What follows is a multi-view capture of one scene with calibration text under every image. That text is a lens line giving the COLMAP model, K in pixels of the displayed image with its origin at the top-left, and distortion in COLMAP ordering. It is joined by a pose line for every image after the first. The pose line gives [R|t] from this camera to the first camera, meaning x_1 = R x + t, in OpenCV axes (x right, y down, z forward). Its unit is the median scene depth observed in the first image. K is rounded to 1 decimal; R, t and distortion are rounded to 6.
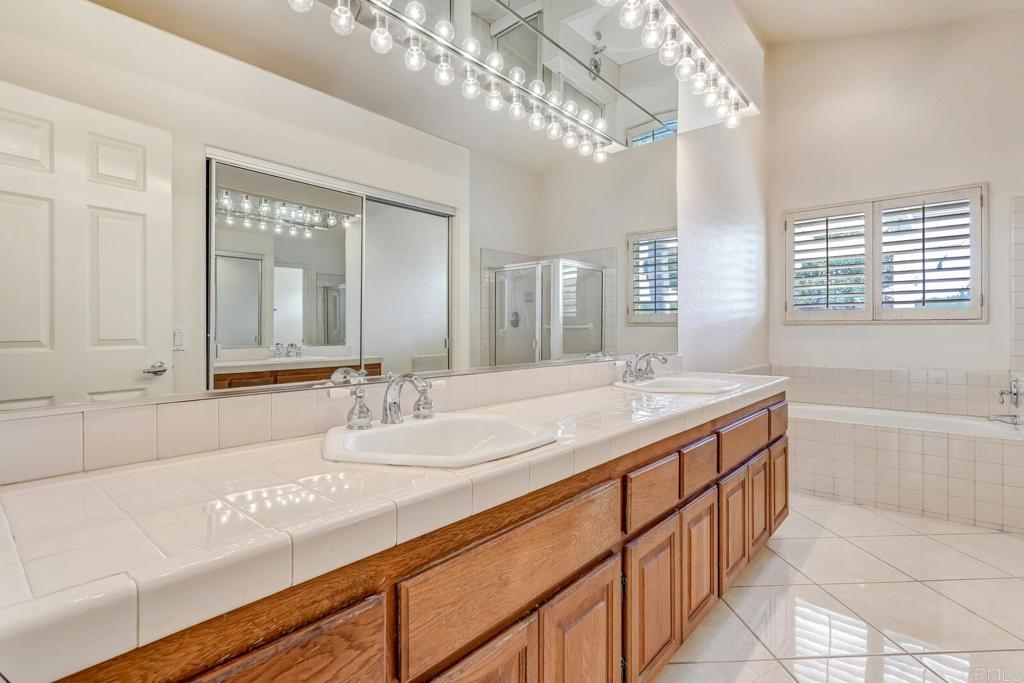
lens RADIAL K [[487.6, 0, 510.4], [0, 487.6, 337.2], [0, 0, 1]] dist [-0.008667, 0.000647]
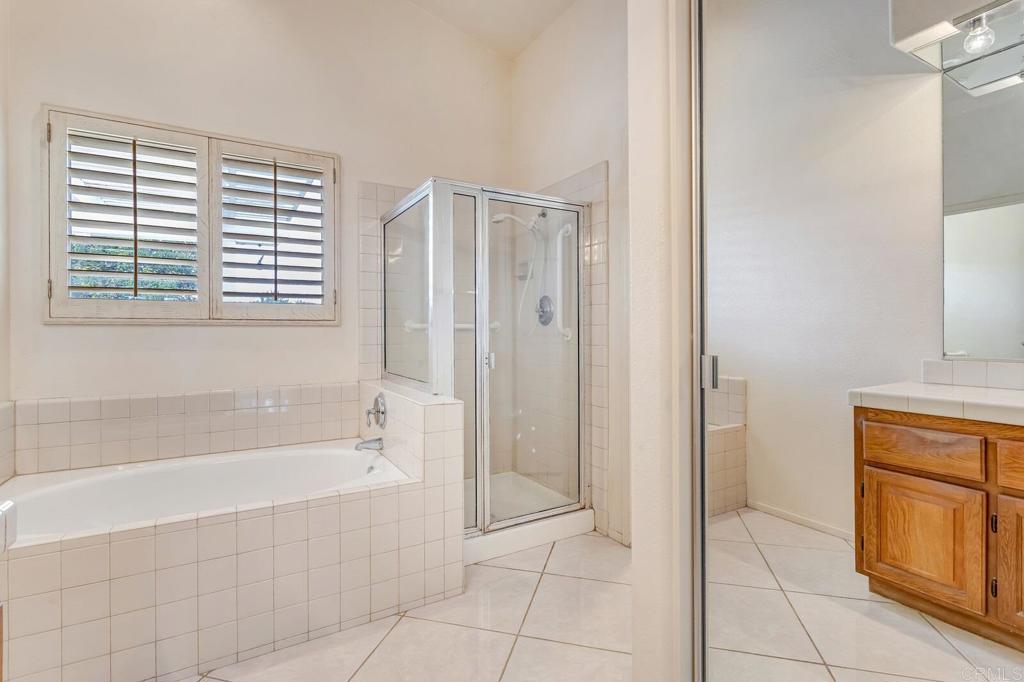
lens RADIAL K [[487.6, 0, 511.7], [0, 487.6, 337.0], [0, 0, 1]] dist [-0.008667, 0.000647]
pose [[0.330354, -0.010766, 0.943796, 0.284564], [0.012682, 0.999895, 0.006967, -0.011162], [-0.943772, 0.009667, 0.330456, 0.434197]]
